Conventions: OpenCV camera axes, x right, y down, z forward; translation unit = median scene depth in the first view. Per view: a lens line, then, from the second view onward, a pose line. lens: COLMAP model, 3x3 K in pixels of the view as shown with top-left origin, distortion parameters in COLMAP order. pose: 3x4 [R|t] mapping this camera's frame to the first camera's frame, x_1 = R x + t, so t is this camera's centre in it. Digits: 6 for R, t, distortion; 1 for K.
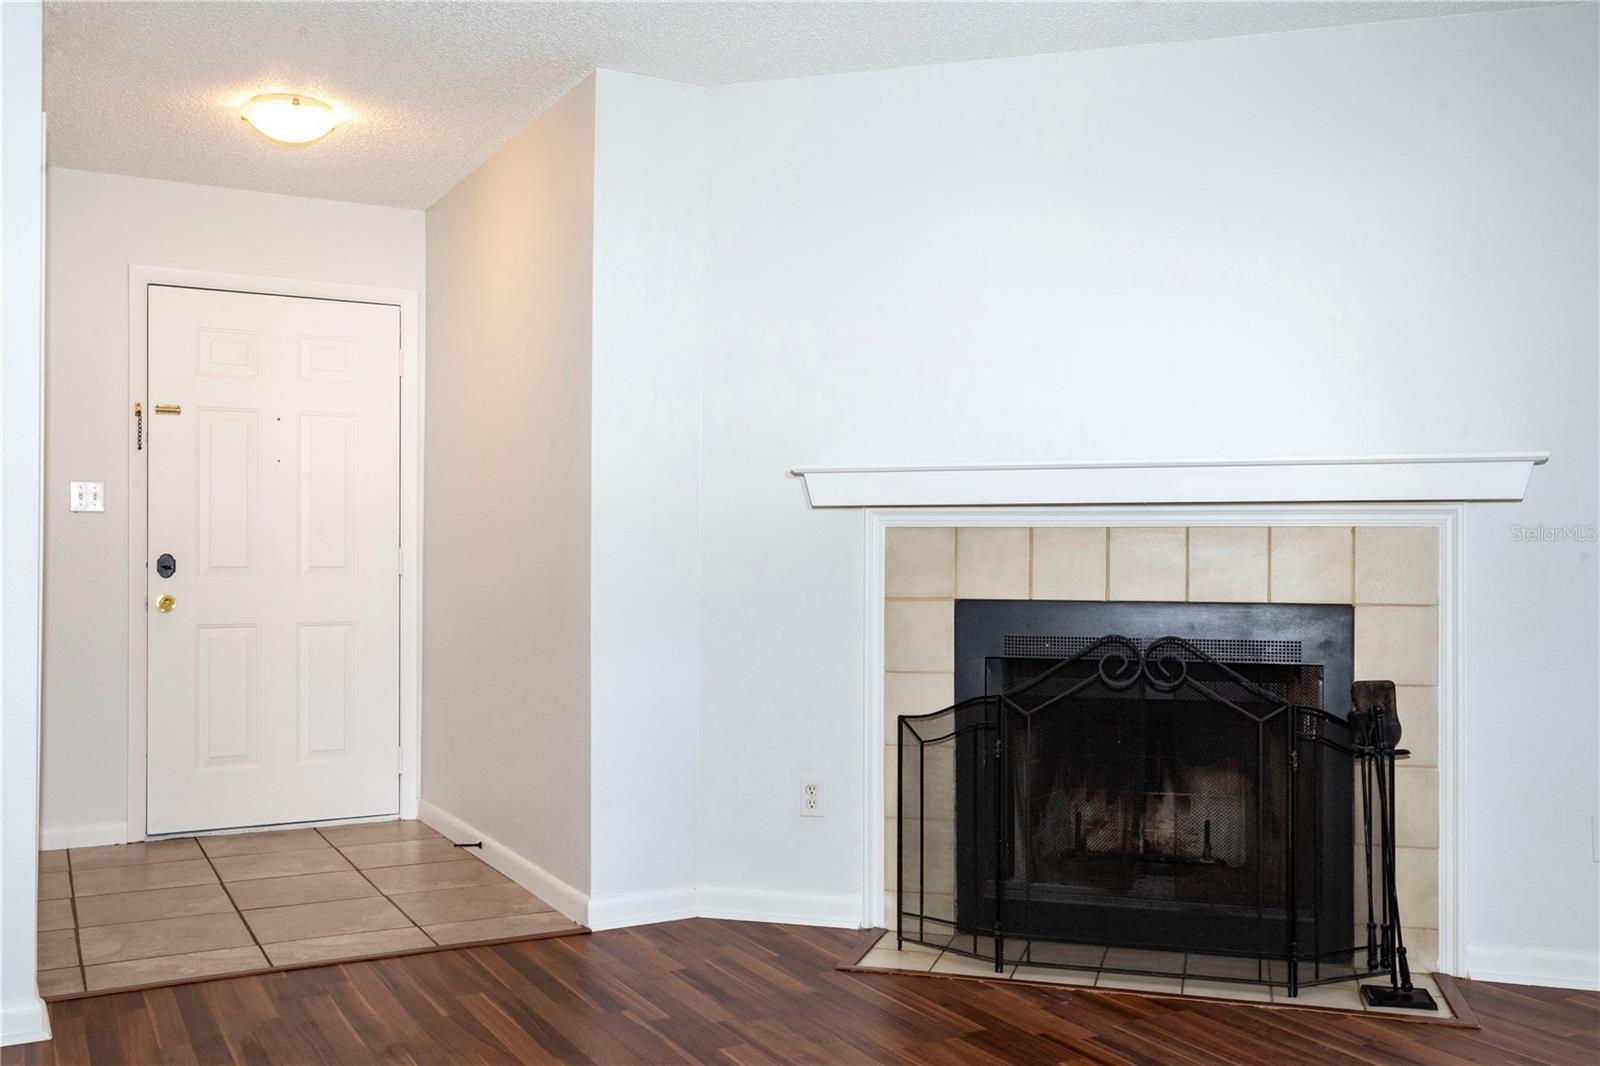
lens RADIAL K [[1426.4, 0, 803.7], [0, 1426.4, 554.0], [0, 0, 1]] dist [0.007722, -0.009937]
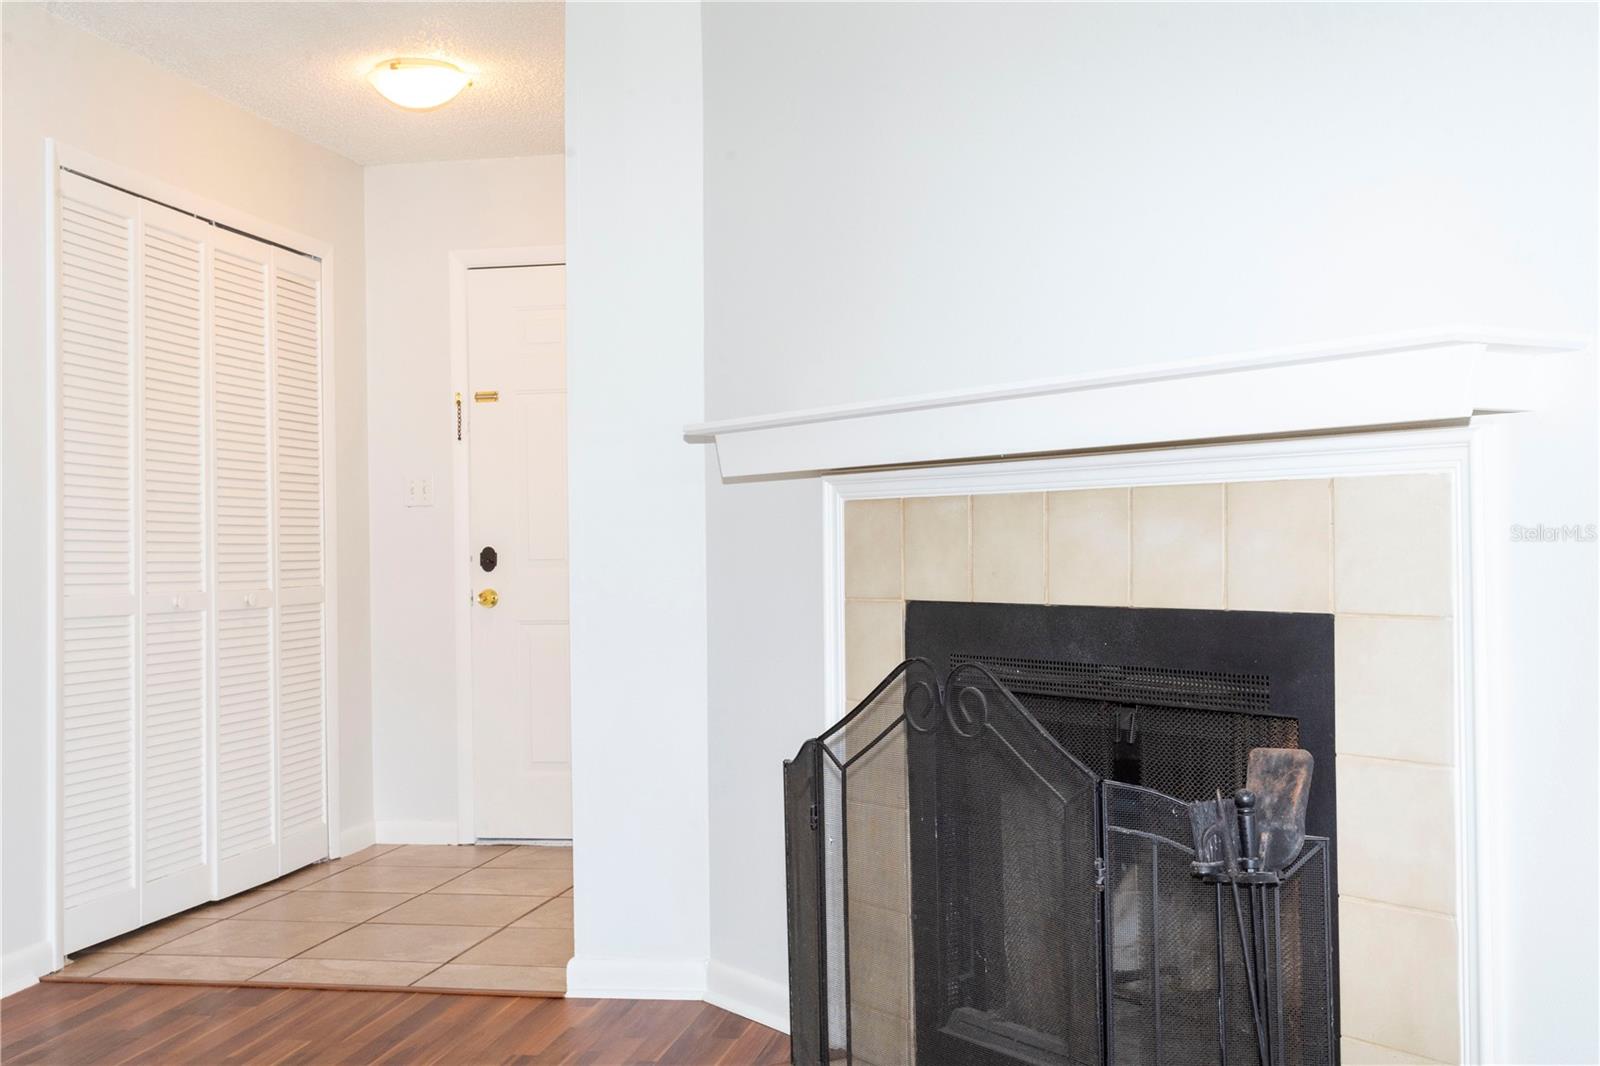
lens RADIAL K [[1748.0, 0, 797.6], [0, 1748.0, 515.3], [0, 0, 1]] dist [-0.001052, 0.007073]
pose [[0.774888, -0.025754, -0.631573, 0.637326], [0.020431, 0.999668, -0.015696, 0.002223], [0.631768, -0.000741, 0.775157, 0.308589]]
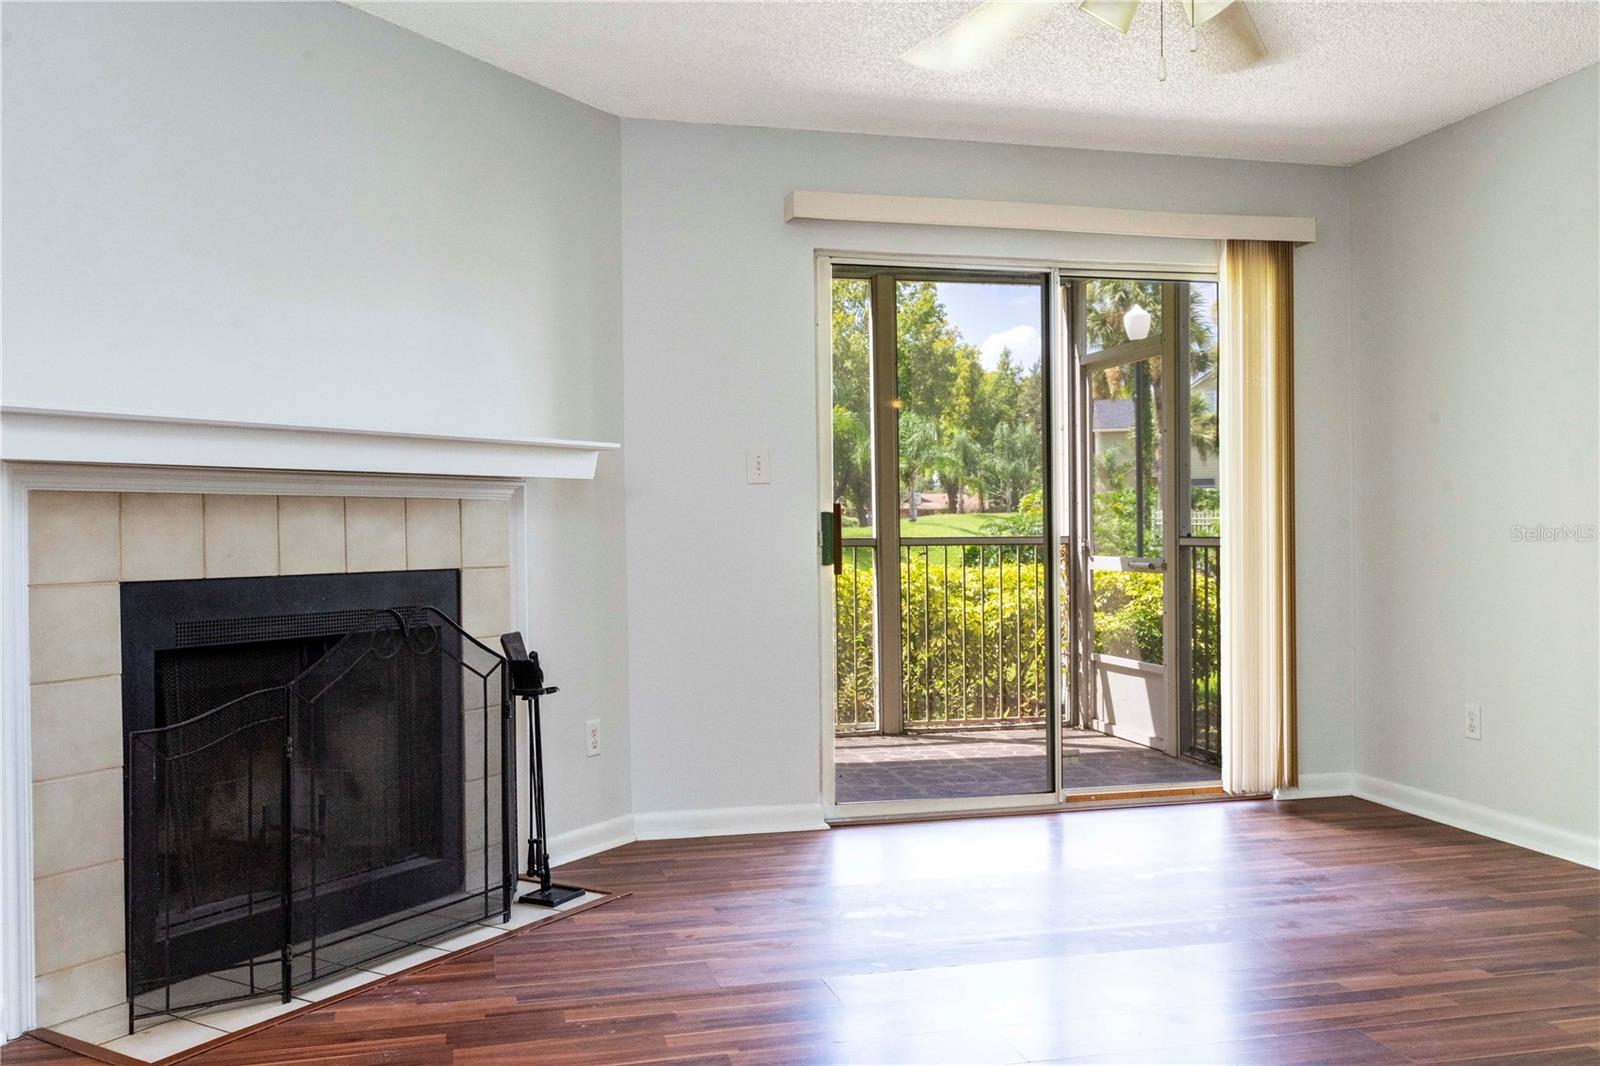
lens RADIAL K [[1373.5, 0, 792.3], [0, 1373.5, 527.8], [0, 0, 1]] dist [-0.002543, 0.010739]
pose [[0.253218, -0.008993, 0.967368, -0.565702], [0.002405, 0.999960, 0.008667, -0.004439], [-0.967406, 0.000132, 0.253229, 0.460245]]
